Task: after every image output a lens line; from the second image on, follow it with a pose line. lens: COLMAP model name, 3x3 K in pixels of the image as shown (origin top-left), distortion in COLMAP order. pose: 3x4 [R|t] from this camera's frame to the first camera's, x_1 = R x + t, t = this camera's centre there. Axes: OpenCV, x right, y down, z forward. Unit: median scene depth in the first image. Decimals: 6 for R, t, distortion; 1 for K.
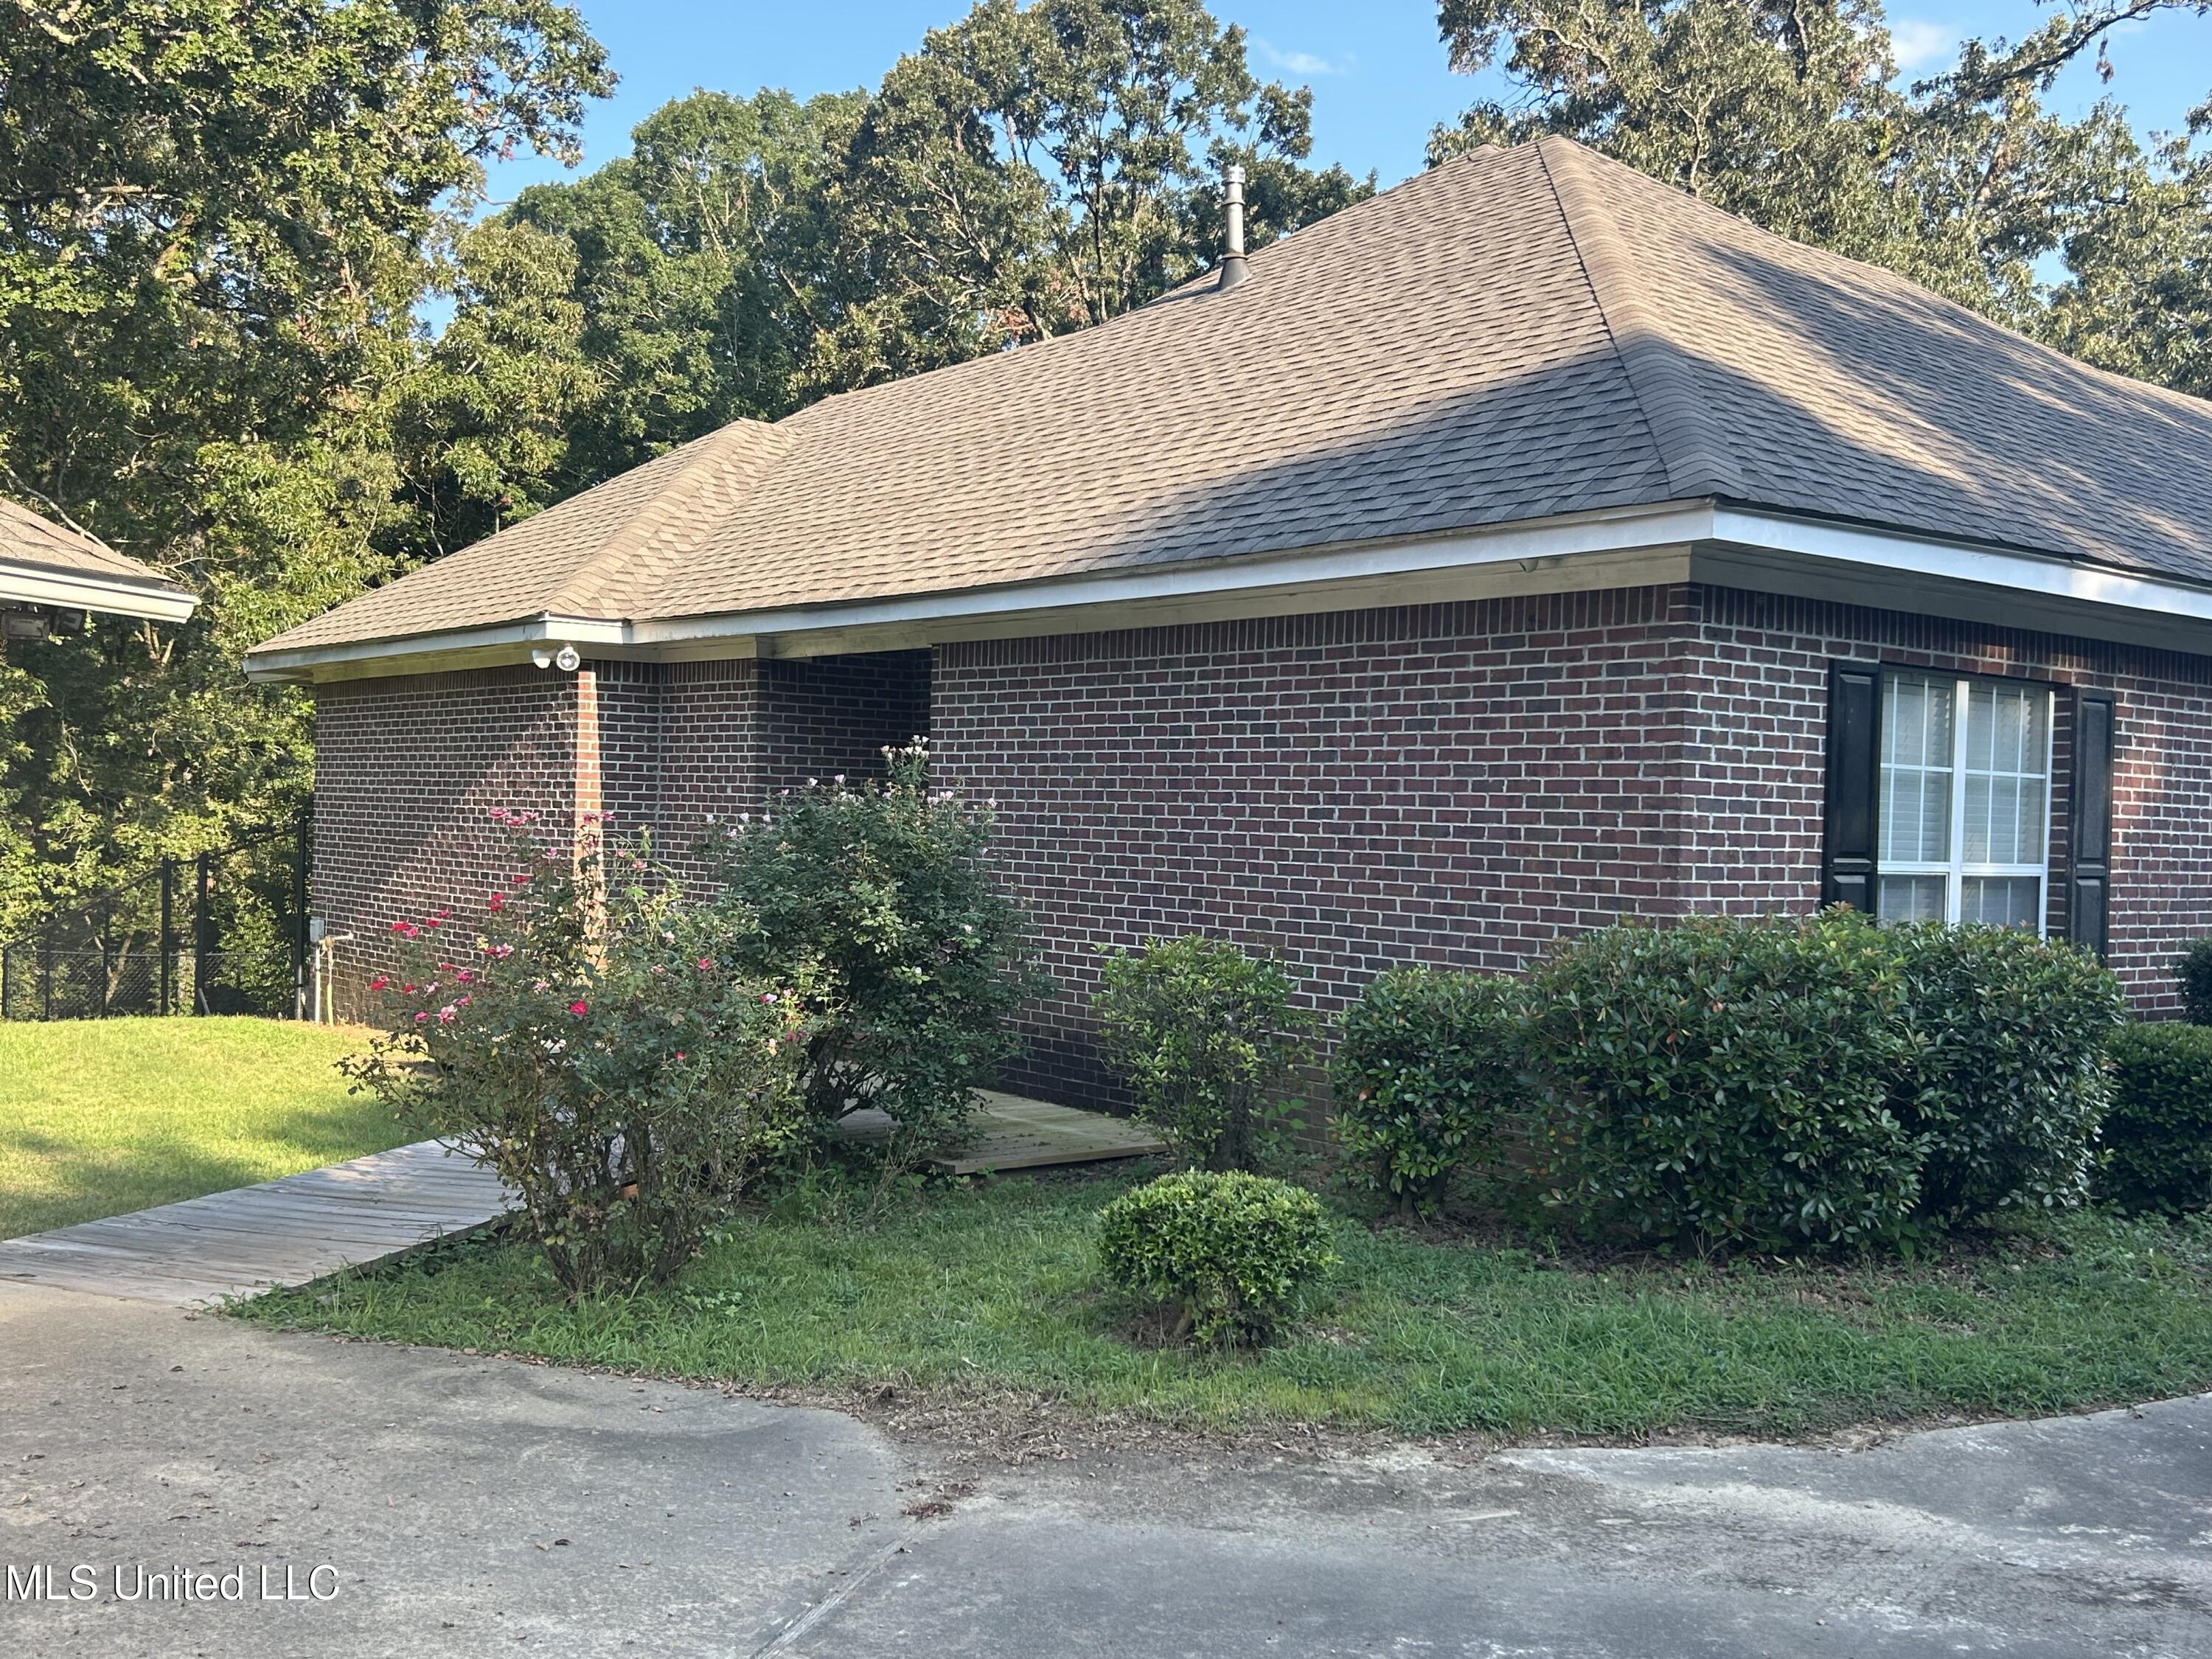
lens RADIAL K [[2176.6, 0, 1106.8], [0, 2176.6, 830.1], [0, 0, 1]] dist [0.003975, 0.000000]
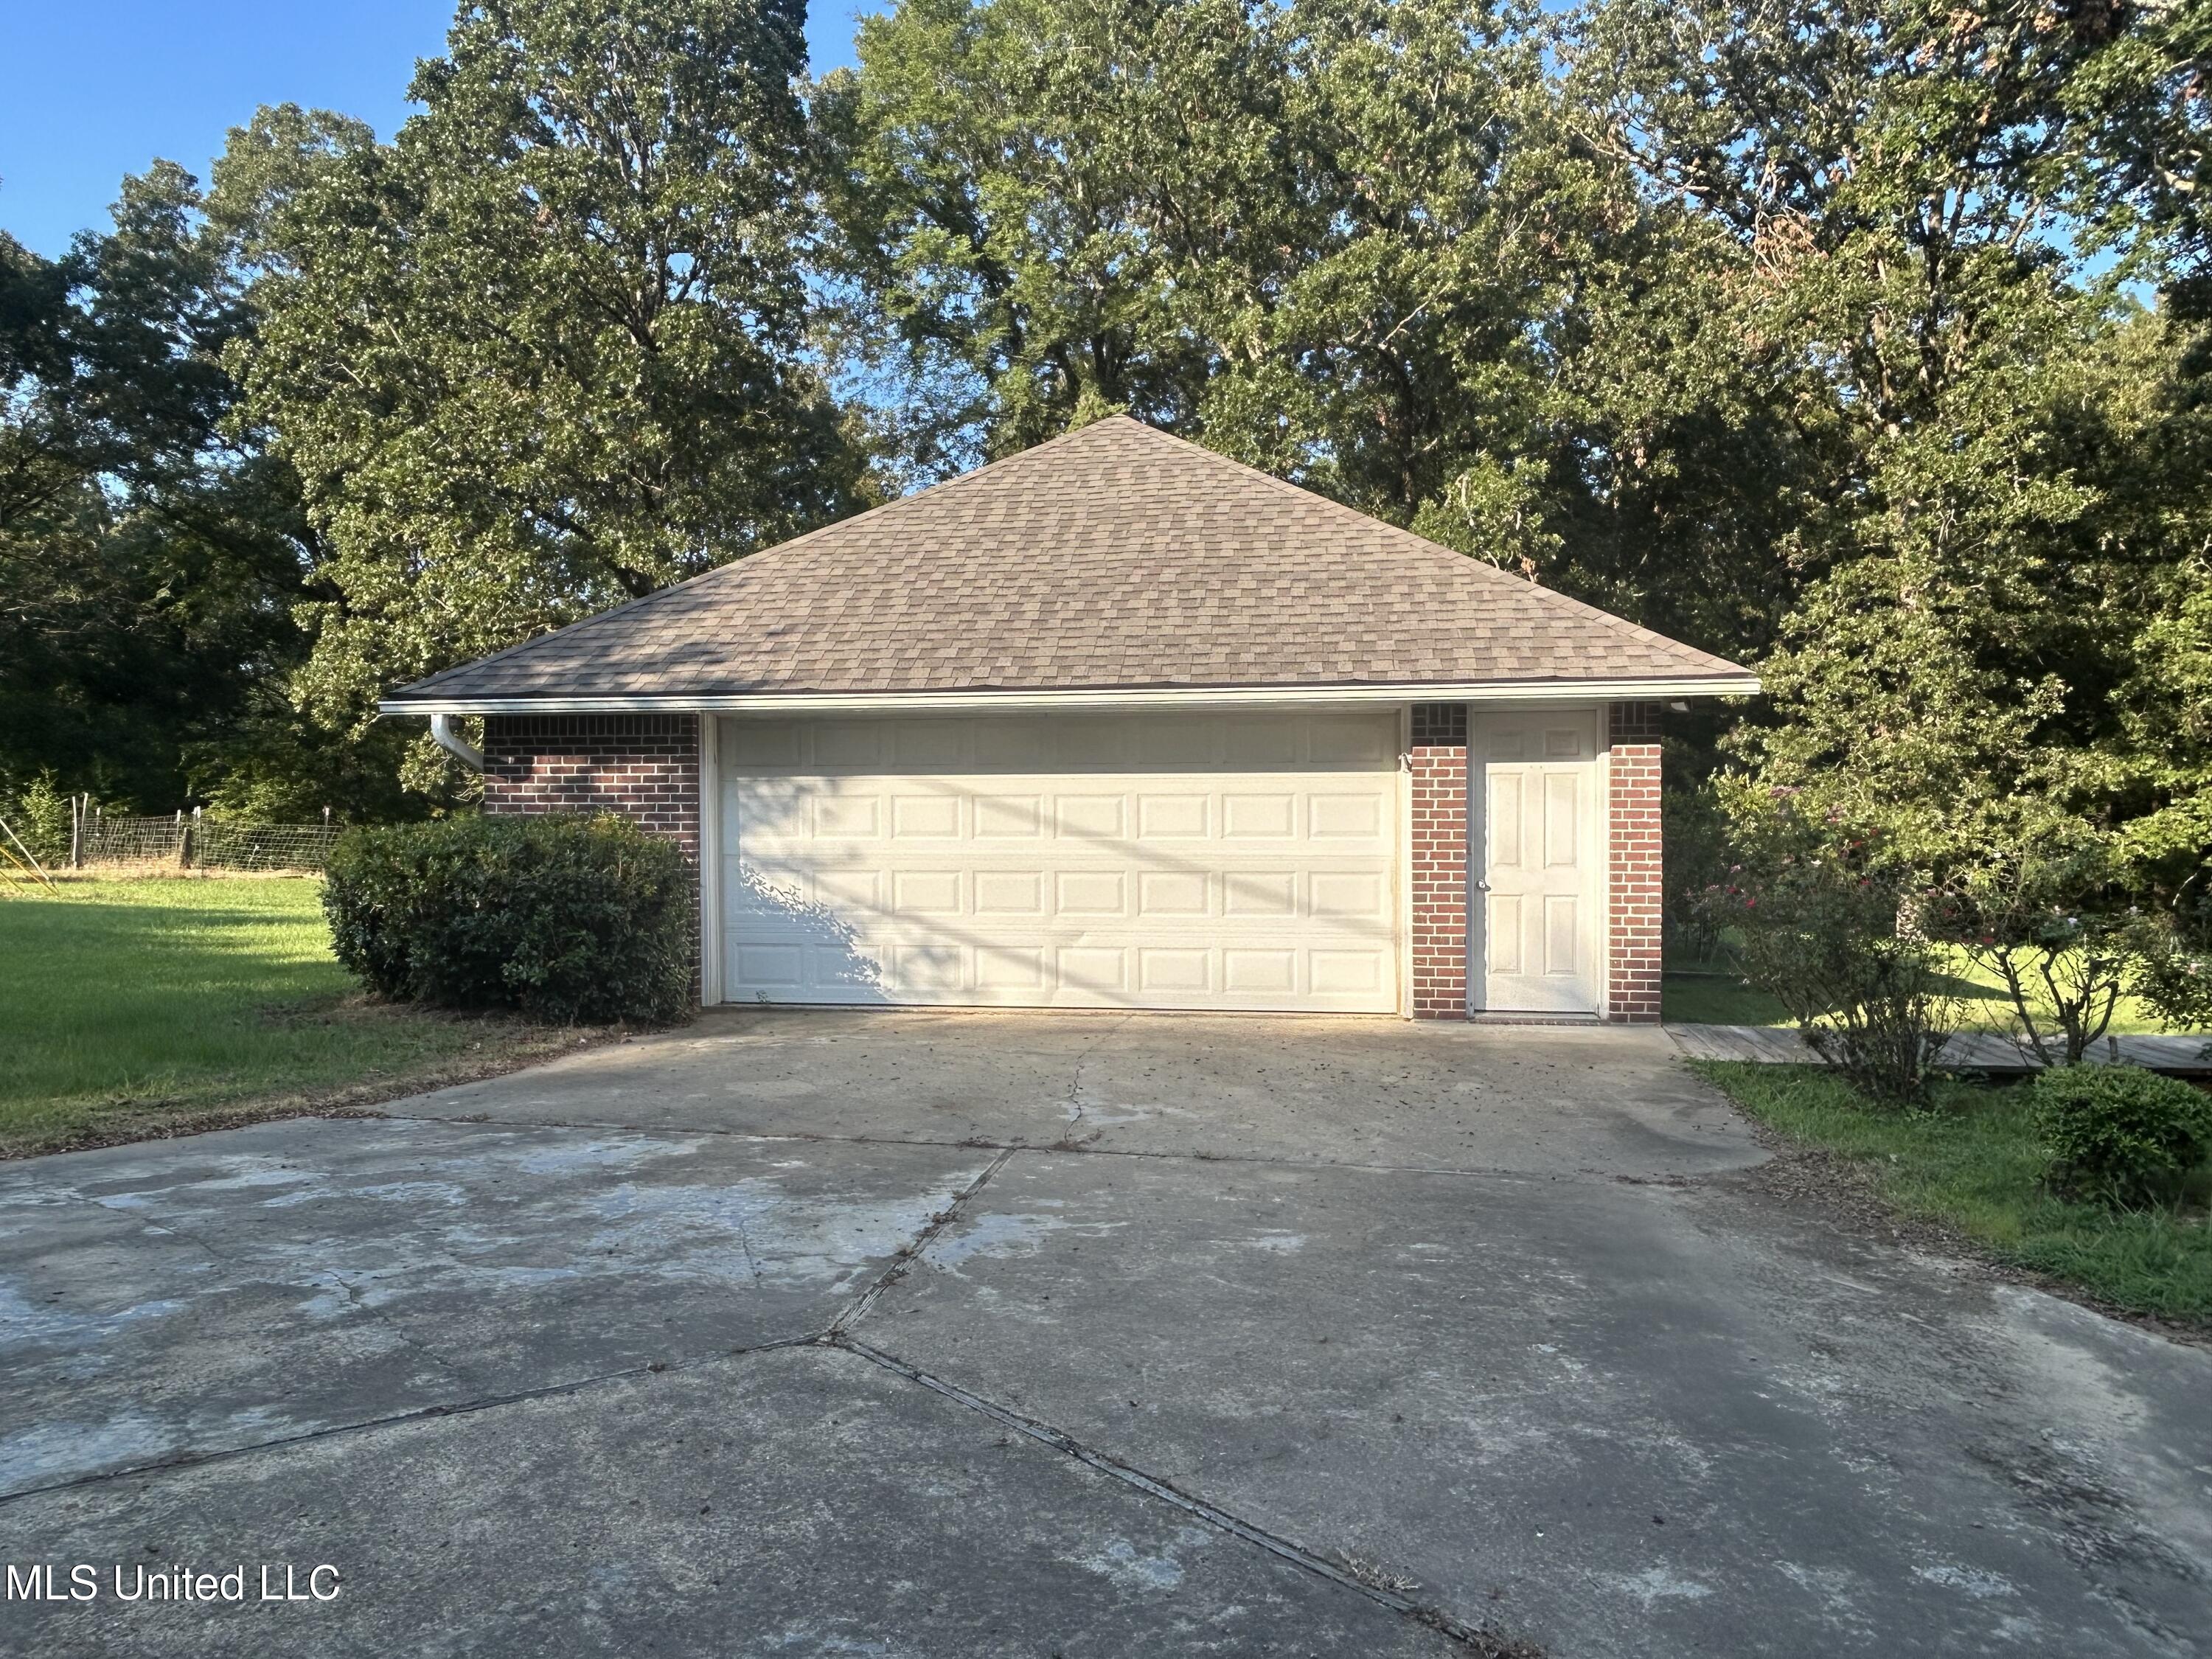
lens RADIAL K [[1477.4, 0, 1107.6], [0, 1477.4, 825.5], [0, 0, 1]] dist [-0.002914, -0.000614]
pose [[0.115739, -0.017732, -0.993121, 1.016306], [0.003143, 0.999842, -0.017486, 0.045512], [0.993275, -0.001098, 0.115777, 0.432976]]
